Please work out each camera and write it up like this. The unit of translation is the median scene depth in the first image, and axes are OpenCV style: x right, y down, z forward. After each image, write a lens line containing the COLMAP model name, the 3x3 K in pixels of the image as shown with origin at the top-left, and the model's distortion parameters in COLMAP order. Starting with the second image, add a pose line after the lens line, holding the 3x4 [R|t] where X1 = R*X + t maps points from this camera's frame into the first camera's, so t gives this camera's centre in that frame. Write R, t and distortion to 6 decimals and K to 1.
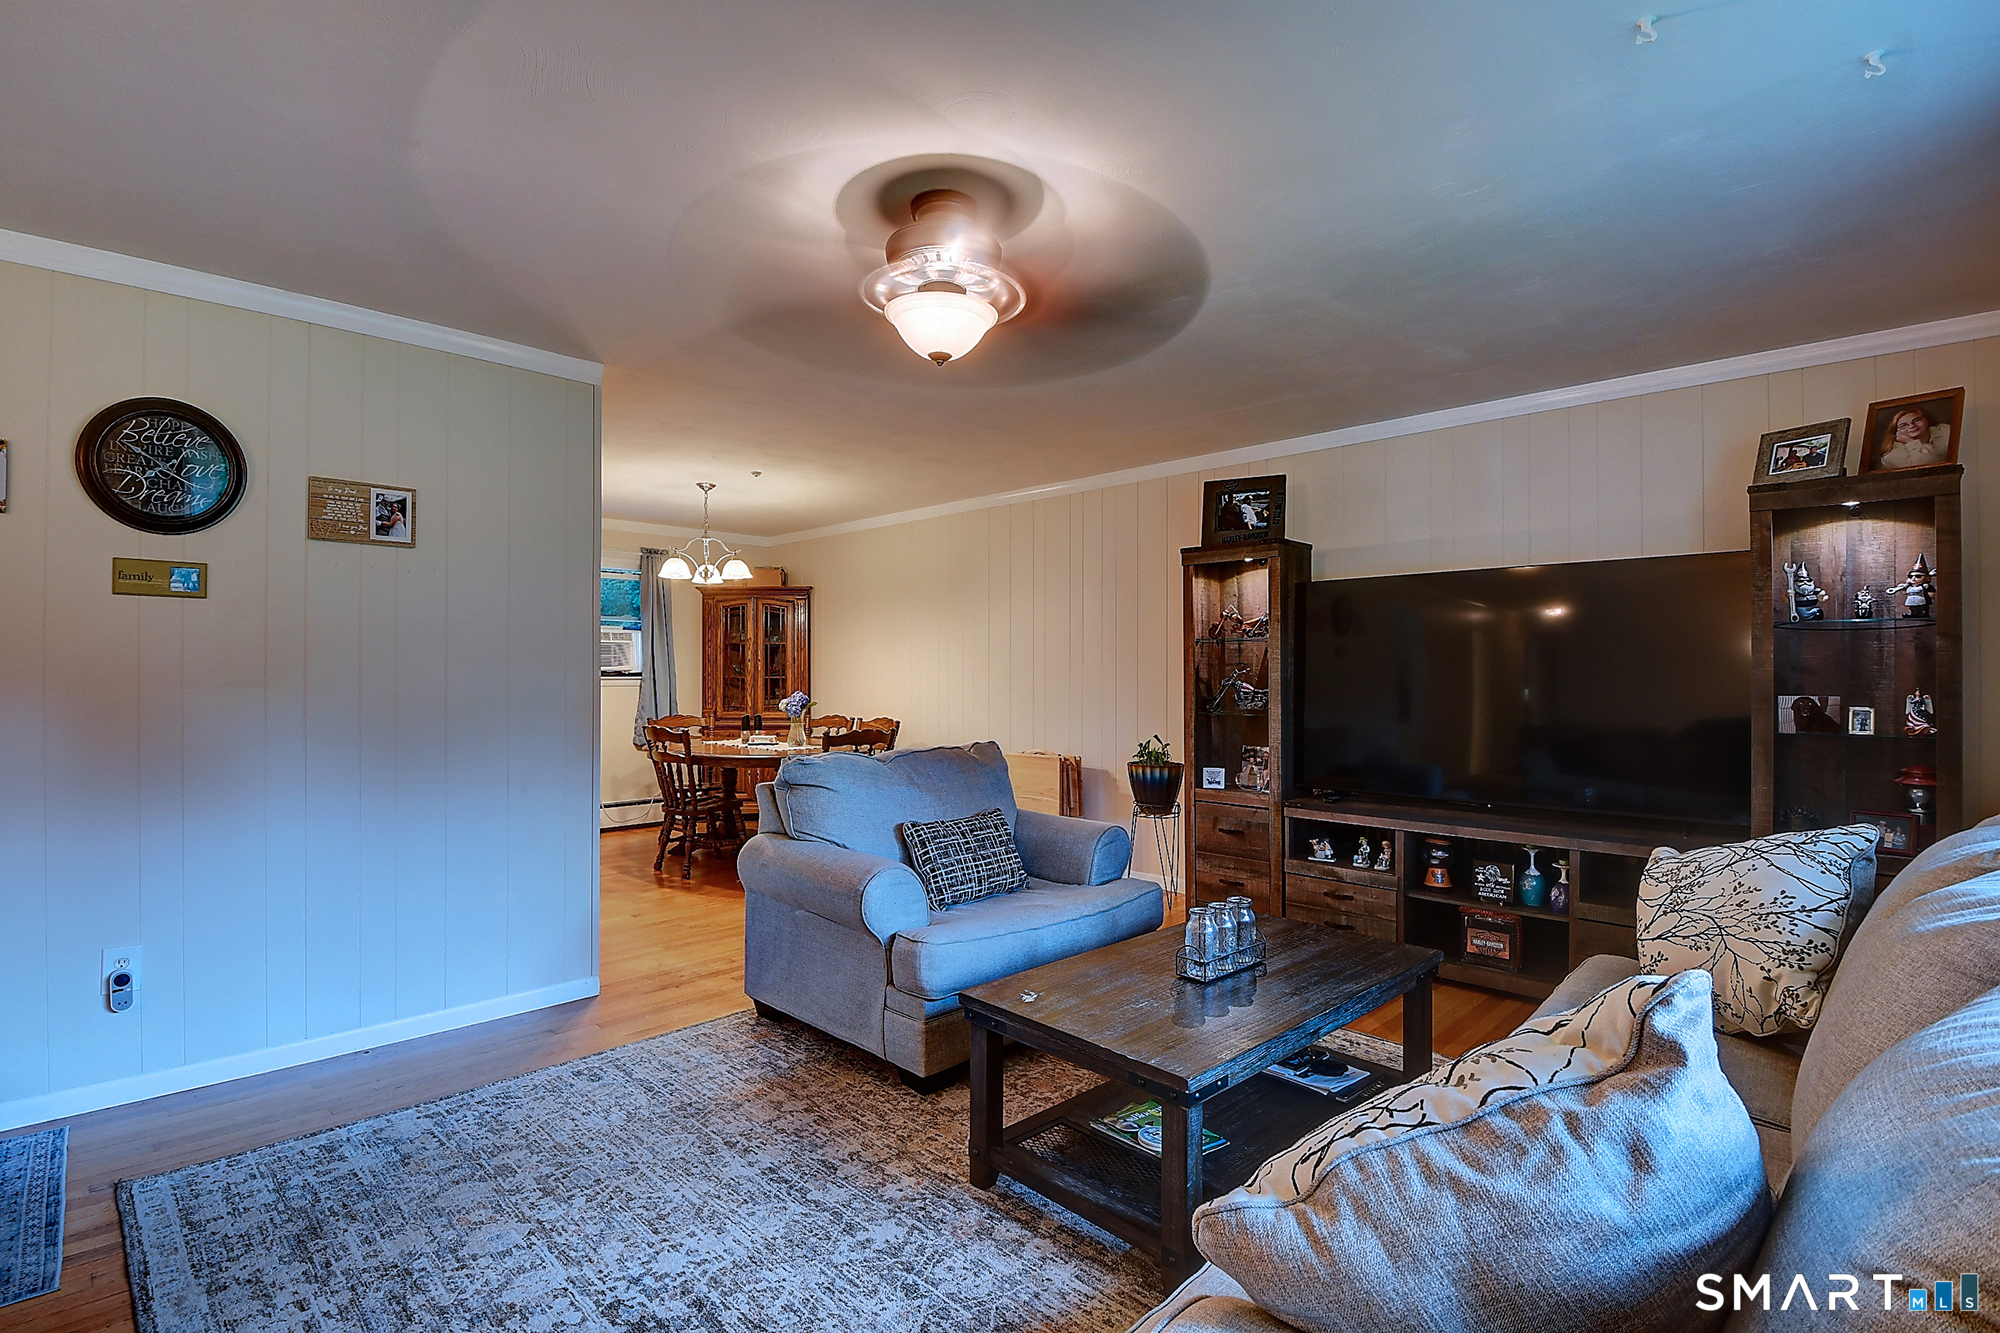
lens RADIAL K [[943.7, 0, 1000.0], [0, 943.7, 666.5], [0, 0, 1]] dist [-0.022705, -0.000493]
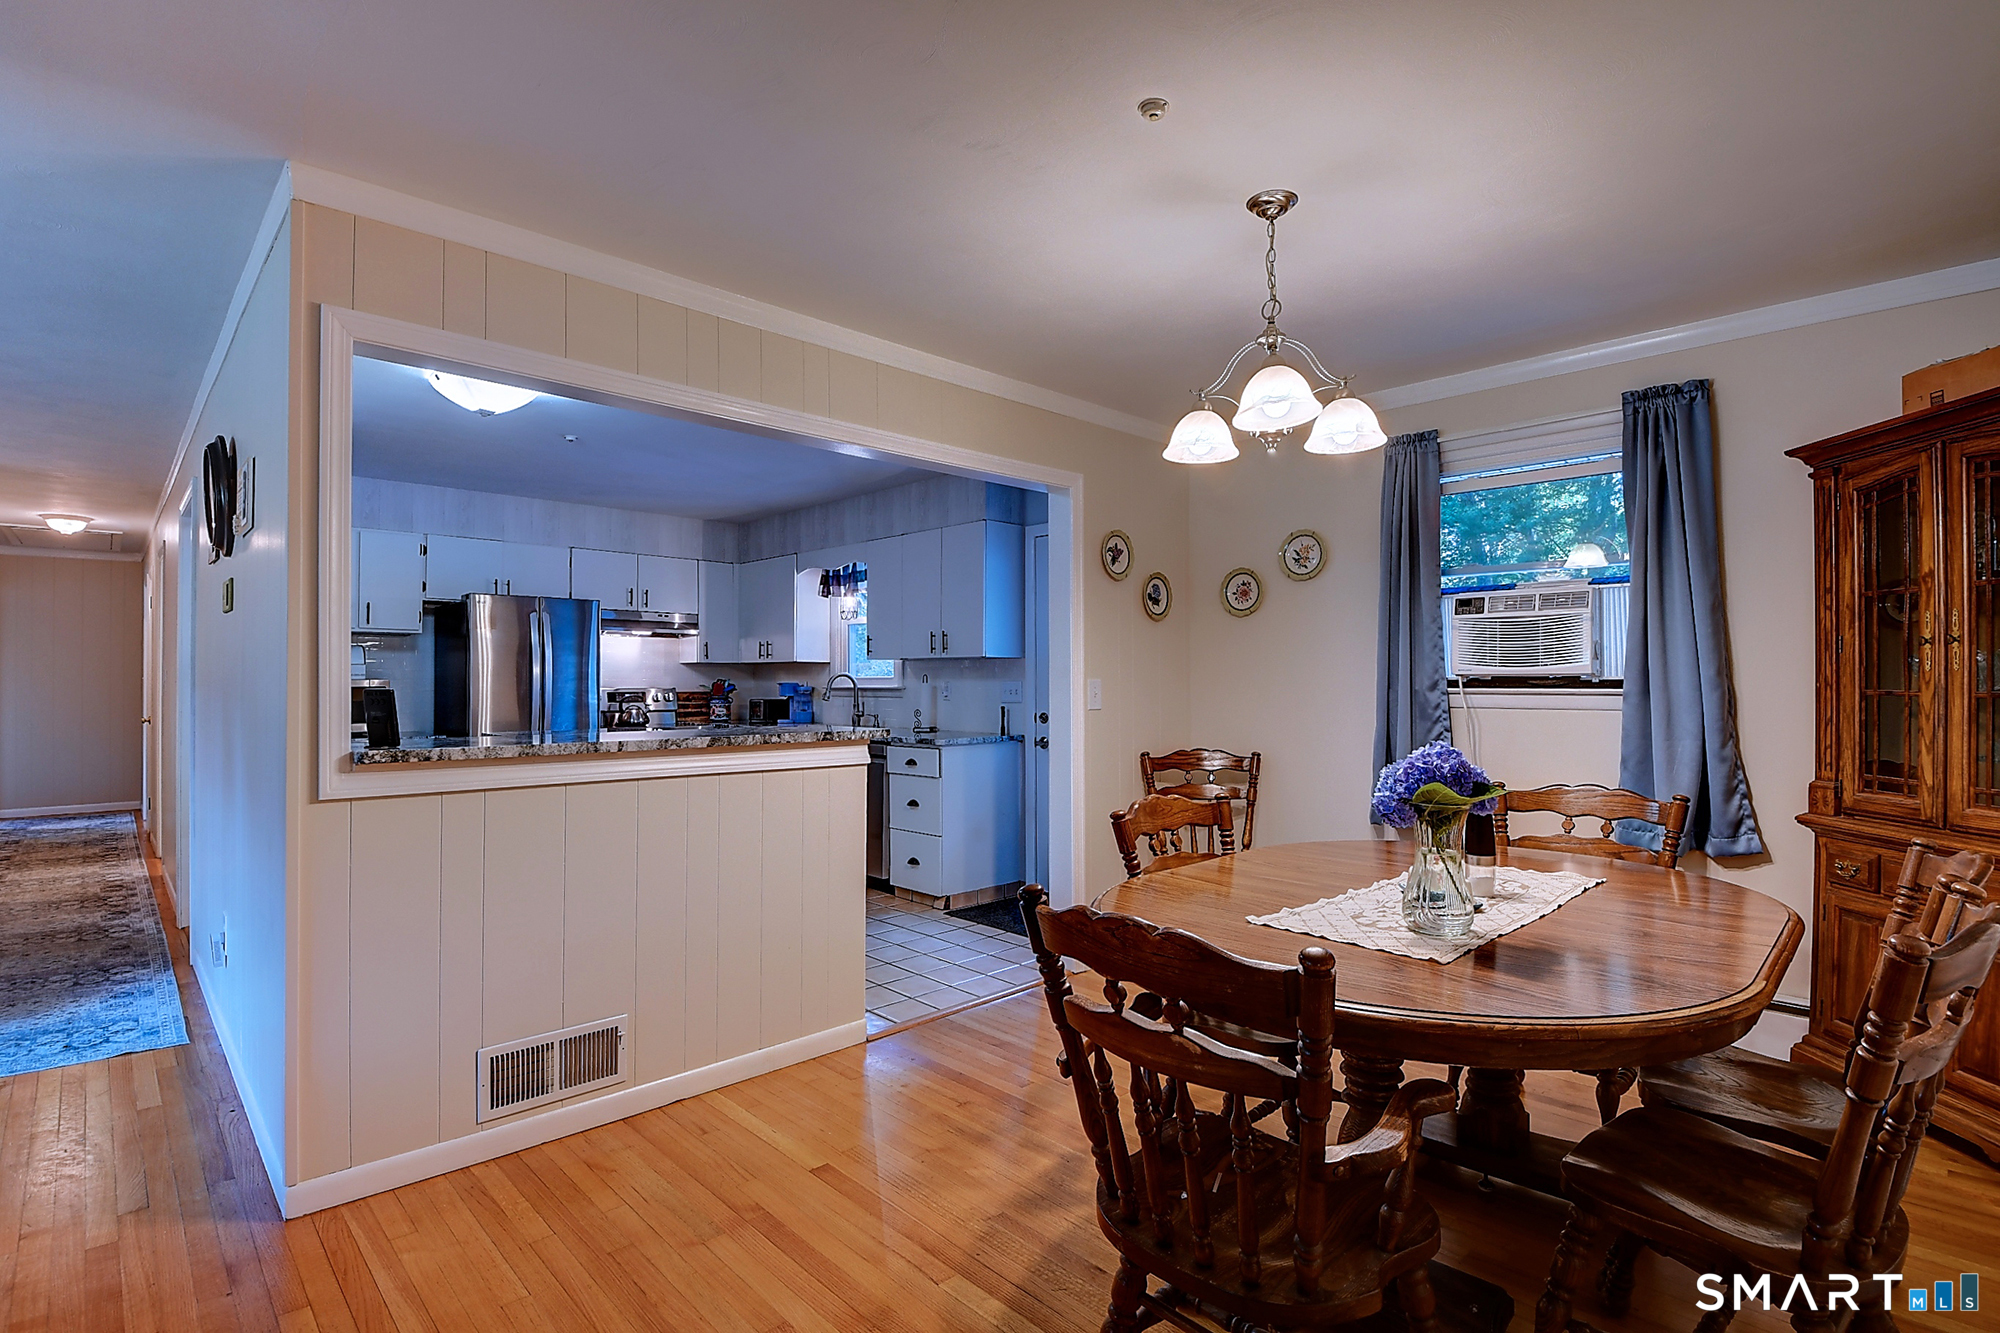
lens RADIAL K [[943.7, 0, 1000.0], [0, 943.7, 666.5], [0, 0, 1]] dist [-0.022705, -0.000493]
pose [[-0.040431, -0.011302, -0.999118, 0.073007], [0.011228, 0.999868, -0.011765, 0.002580], [0.999119, -0.011694, -0.040298, 0.847964]]
